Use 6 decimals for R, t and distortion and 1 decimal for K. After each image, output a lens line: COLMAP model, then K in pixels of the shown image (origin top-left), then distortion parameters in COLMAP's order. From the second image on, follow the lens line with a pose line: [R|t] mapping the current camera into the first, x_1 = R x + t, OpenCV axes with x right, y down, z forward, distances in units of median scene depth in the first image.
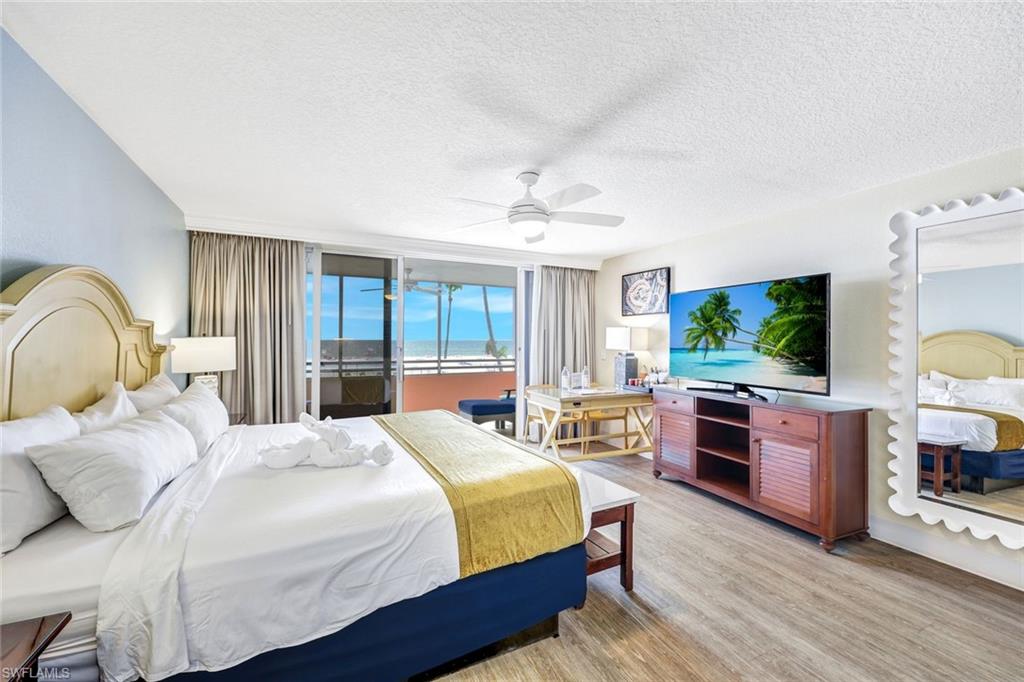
lens RADIAL K [[422.9, 0, 509.7], [0, 422.9, 333.8], [0, 0, 1]] dist [0.002292, 0.000074]
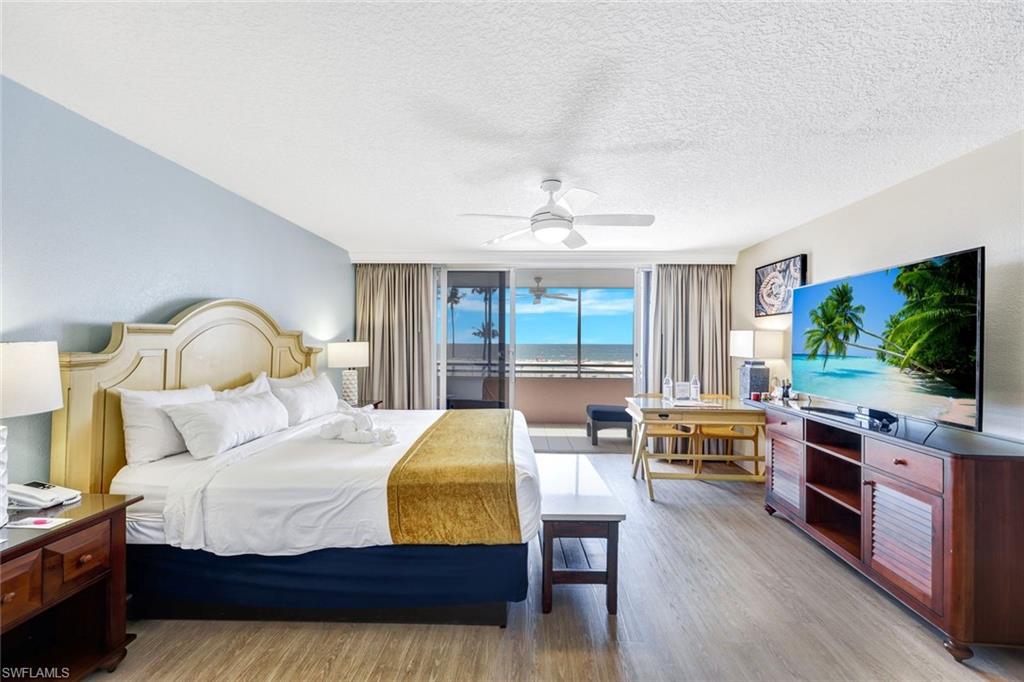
lens RADIAL K [[429.1, 0, 515.2], [0, 429.1, 319.4], [0, 0, 1]] dist [-0.061779, 0.036571]
pose [[0.887937, -0.025590, -0.459254, 0.356085], [0.006061, 0.999015, -0.043948, -0.001949], [0.459926, 0.036240, 0.887217, 0.034851]]
